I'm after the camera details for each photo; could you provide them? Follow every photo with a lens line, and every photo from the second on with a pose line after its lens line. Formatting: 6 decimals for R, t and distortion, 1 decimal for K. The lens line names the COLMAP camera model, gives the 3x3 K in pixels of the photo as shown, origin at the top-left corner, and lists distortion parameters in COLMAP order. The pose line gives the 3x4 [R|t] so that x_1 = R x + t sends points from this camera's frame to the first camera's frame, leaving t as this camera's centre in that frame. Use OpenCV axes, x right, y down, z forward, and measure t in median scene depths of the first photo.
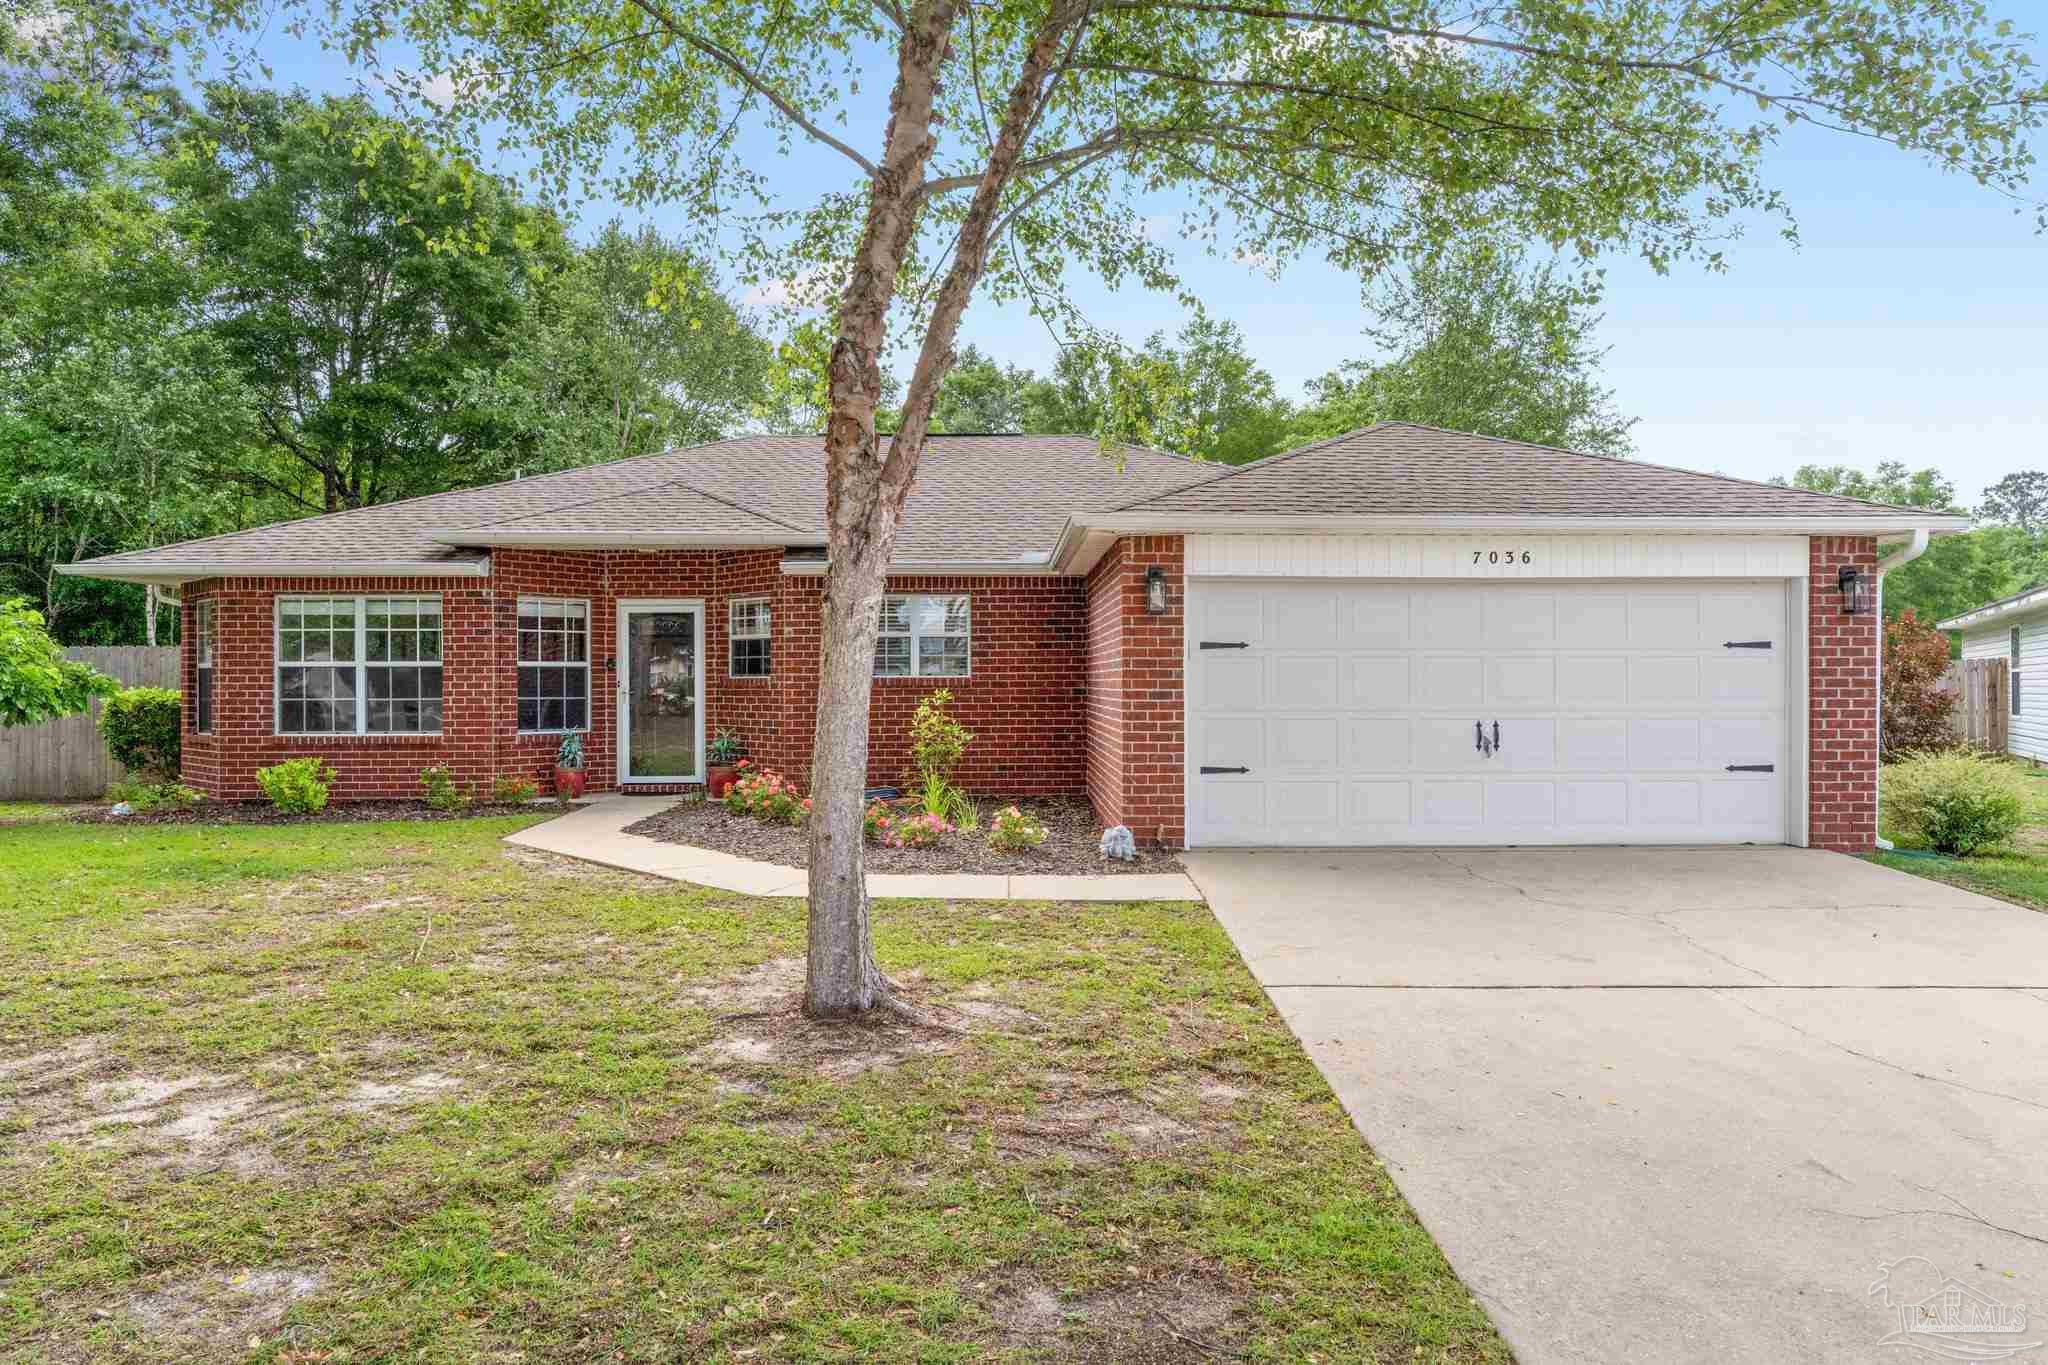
lens RADIAL K [[1276.1, 0, 1016.6], [0, 1276.1, 685.7], [0, 0, 1]] dist [-0.004528, 0.003071]
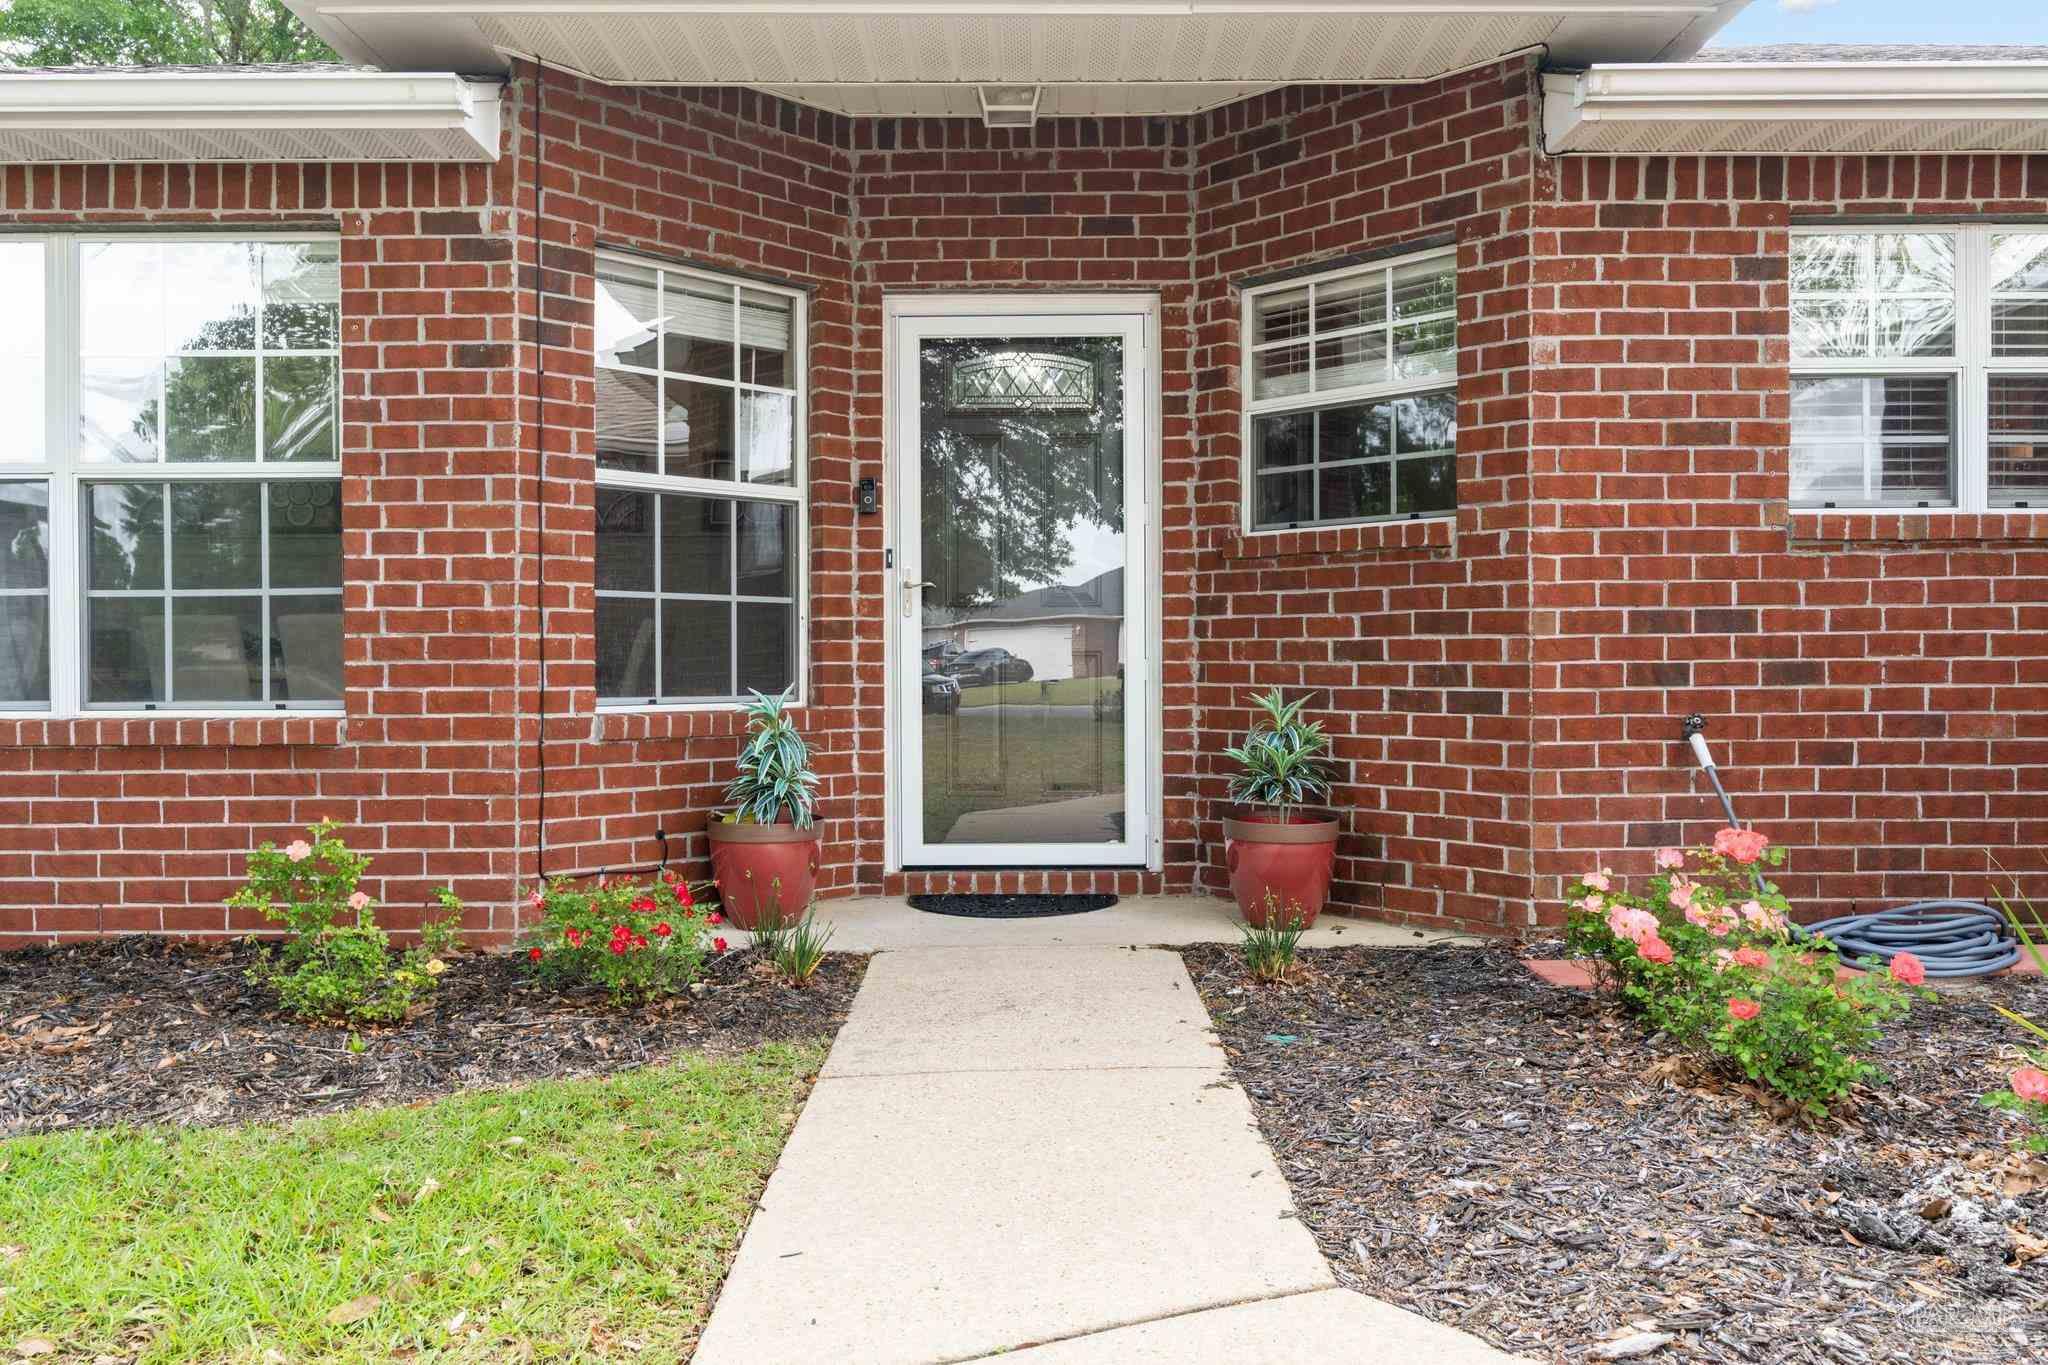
lens RADIAL K [[1539.0, 0, 1025.9], [0, 1539.0, 667.1], [0, 0, 1]] dist [0.006091, 0.001242]
pose [[0.999689, -0.000646, -0.024948, -0.287178], [0.000660, 1.000000, 0.000539, 0.027915], [0.024948, -0.000555, 0.999689, 0.656115]]
